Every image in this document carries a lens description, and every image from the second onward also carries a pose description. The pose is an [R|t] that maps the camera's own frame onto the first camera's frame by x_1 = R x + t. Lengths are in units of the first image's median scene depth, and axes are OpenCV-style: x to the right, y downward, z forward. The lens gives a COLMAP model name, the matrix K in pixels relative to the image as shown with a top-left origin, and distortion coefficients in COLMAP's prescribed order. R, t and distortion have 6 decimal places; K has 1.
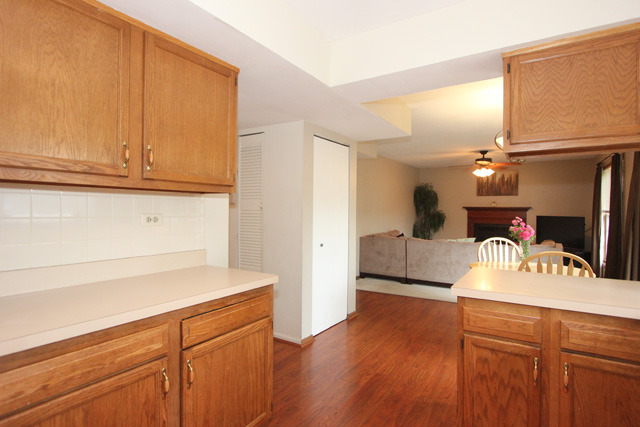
lens RADIAL K [[336.6, 0, 320.0], [0, 336.6, 213.5], [0, 0, 1]] dist [0.000661, -0.000036]
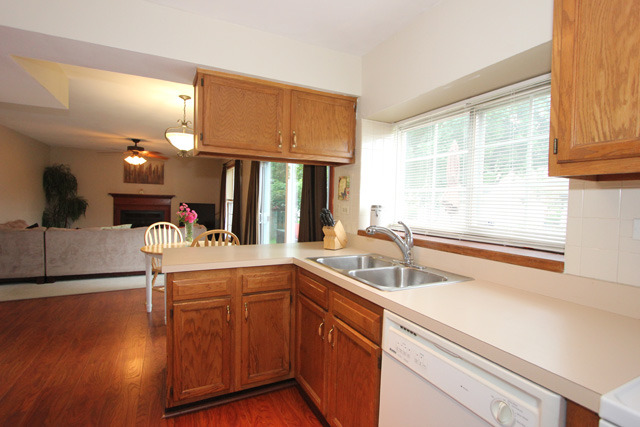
lens RADIAL K [[322.3, 0, 323.5], [0, 322.3, 212.6], [0, 0, 1]] dist [-0.001240, 0.000099]
pose [[0.513275, -0.020035, 0.857990, -0.155062], [-0.011206, 0.999486, 0.030043, 0.003347], [-0.858151, -0.025035, 0.512787, 0.001022]]
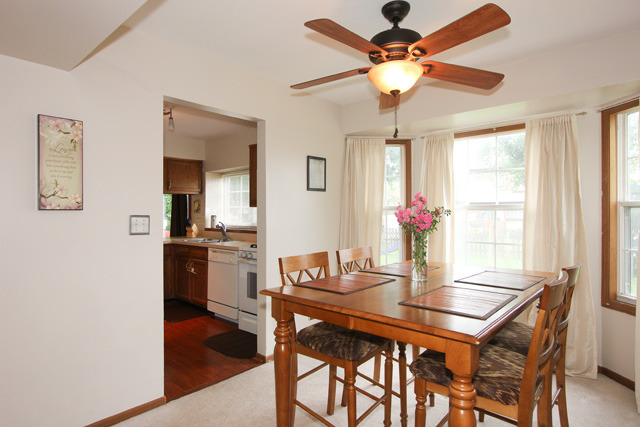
lens RADIAL K [[336.6, 0, 320.0], [0, 336.6, 213.5], [0, 0, 1]] dist [0.000661, -0.000036]
pose [[0.144131, -0.014138, 0.989458, -1.172283], [0.009455, 0.999872, 0.012910, -0.024155], [-0.989513, 0.007494, 0.144246, -0.570086]]
